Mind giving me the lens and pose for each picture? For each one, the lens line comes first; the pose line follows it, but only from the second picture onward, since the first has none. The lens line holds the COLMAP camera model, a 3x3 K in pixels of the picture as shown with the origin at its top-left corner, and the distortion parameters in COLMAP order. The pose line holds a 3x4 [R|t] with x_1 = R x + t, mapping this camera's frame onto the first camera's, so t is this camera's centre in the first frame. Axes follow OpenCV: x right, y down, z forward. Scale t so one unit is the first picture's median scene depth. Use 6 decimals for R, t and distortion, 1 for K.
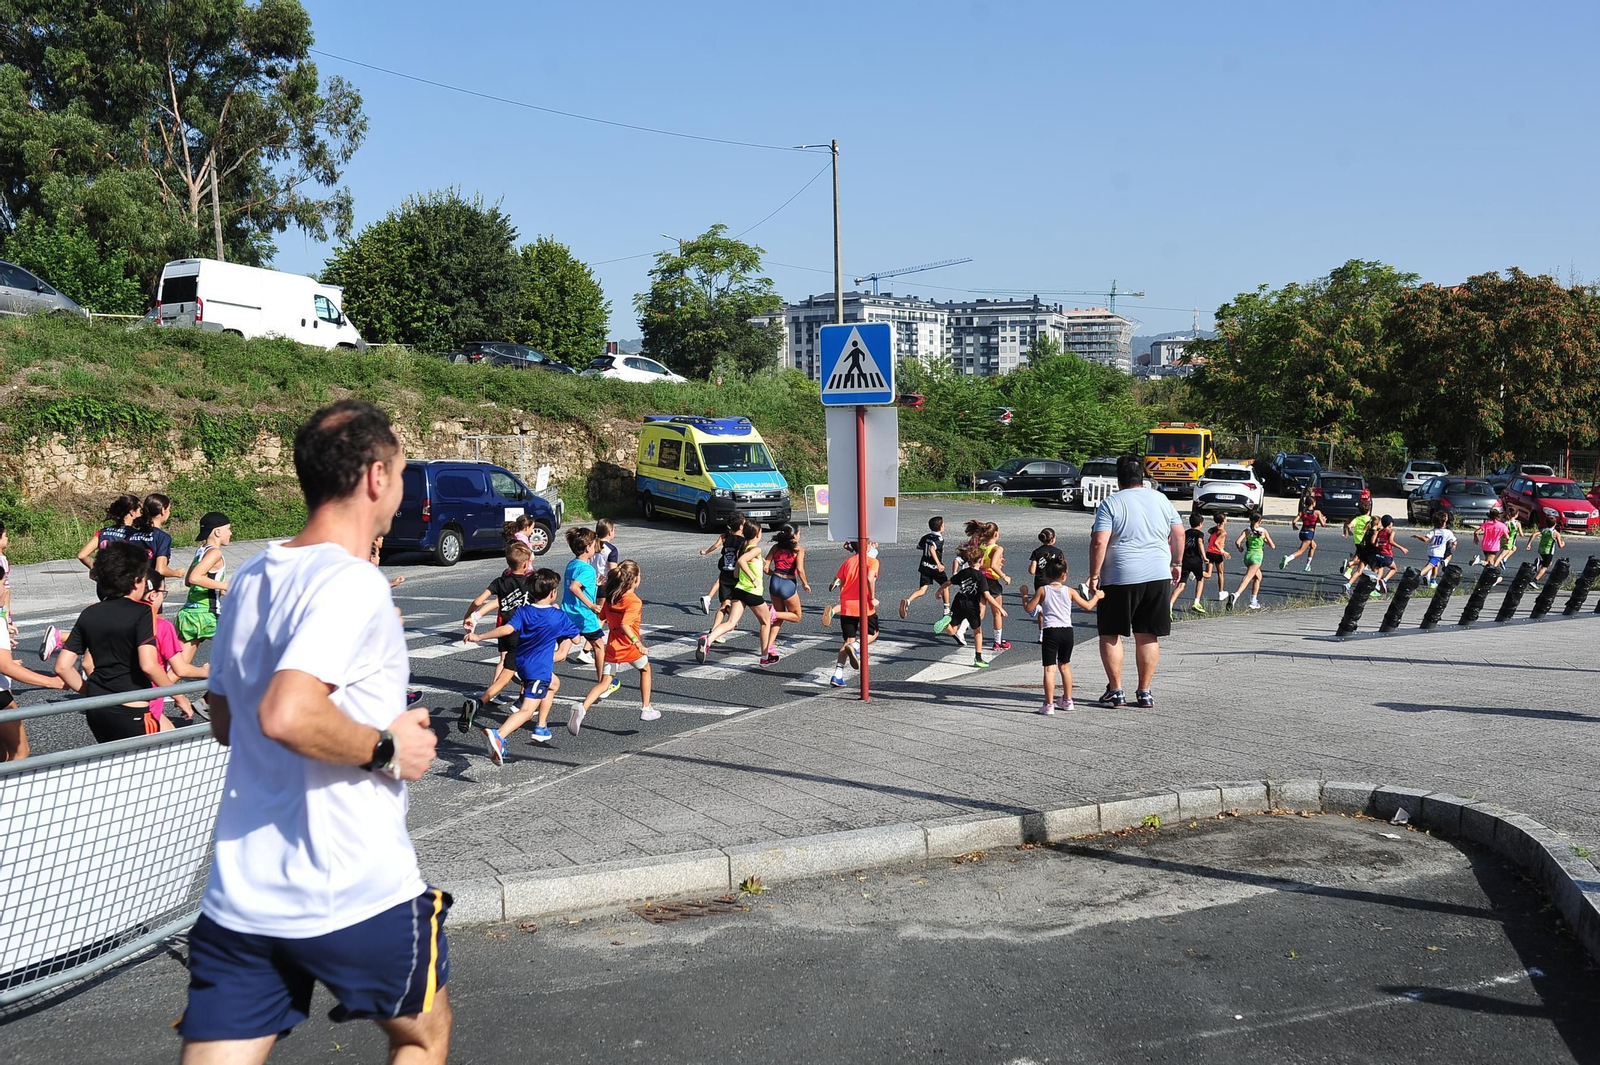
lens RADIAL K [[1523.3, 0, 800.0], [0, 1523.3, 532.5], [0, 0, 1]] dist [-0.047520, 0.067716]
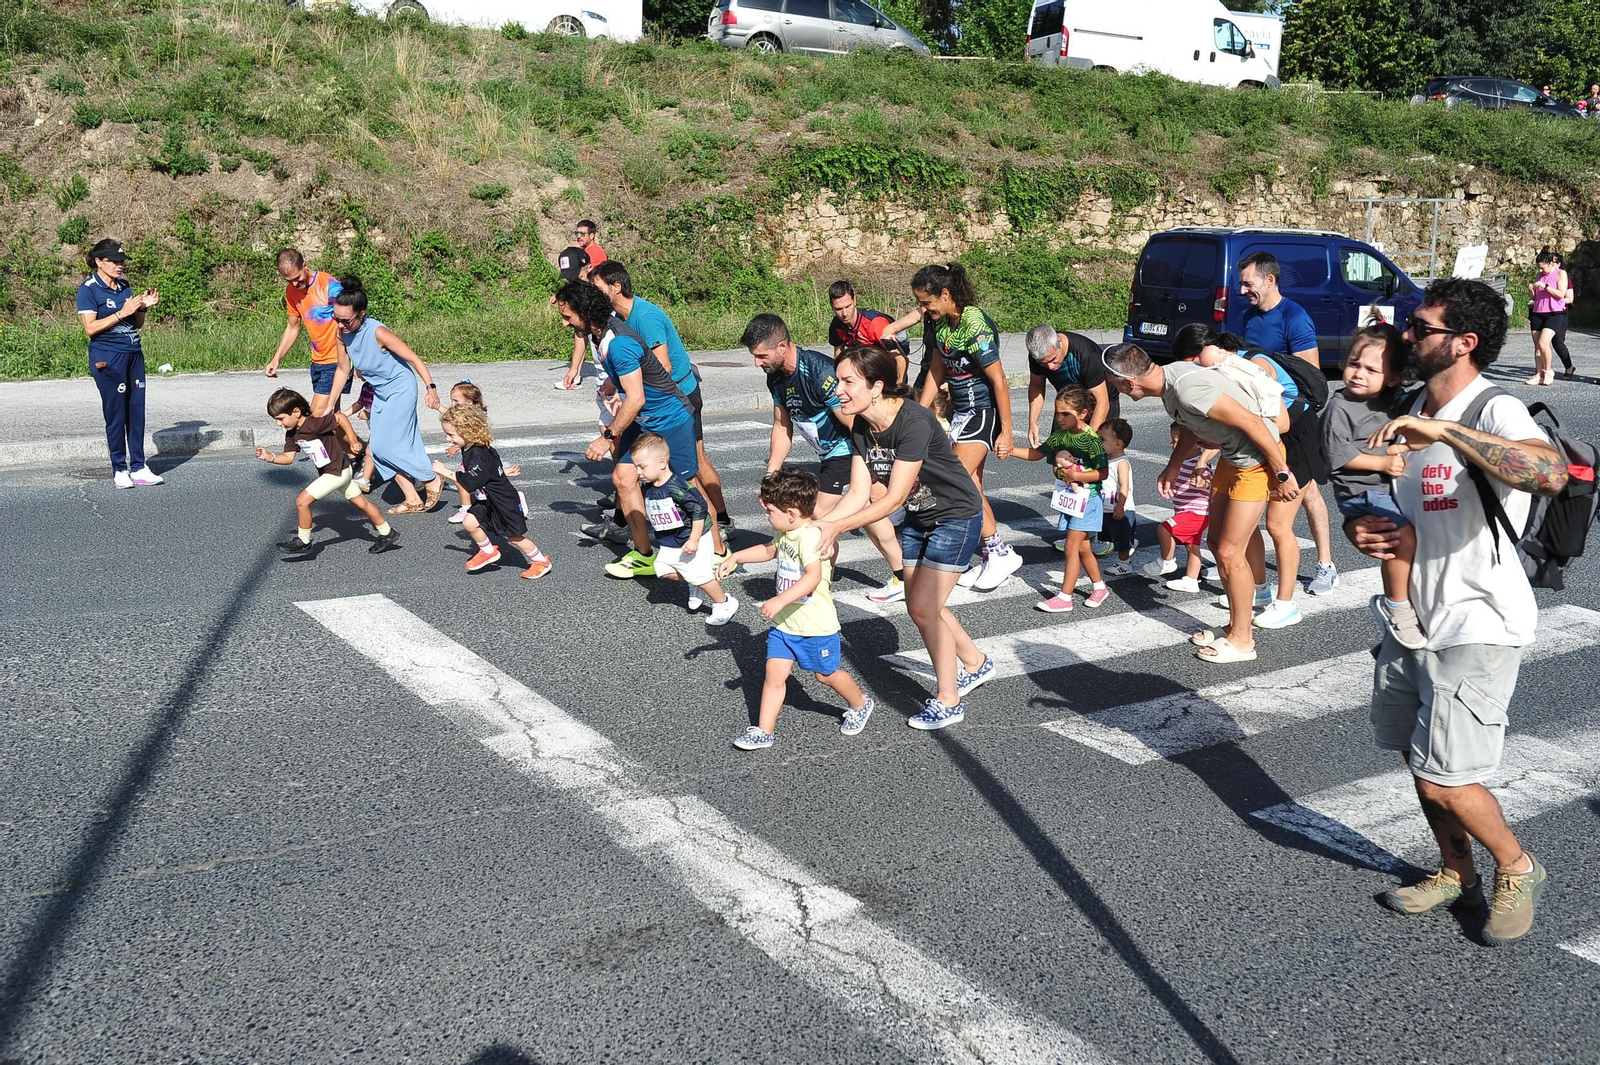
lens RADIAL K [[1523.3, 0, 800.0], [0, 1523.3, 532.5], [0, 0, 1]] dist [-0.047520, 0.067716]
pose [[0.791341, 0.132214, -0.596908, 0.013394], [-0.046105, 0.986462, 0.157377, -0.008478], [0.609635, -0.097019, 0.786723, 0.249416]]
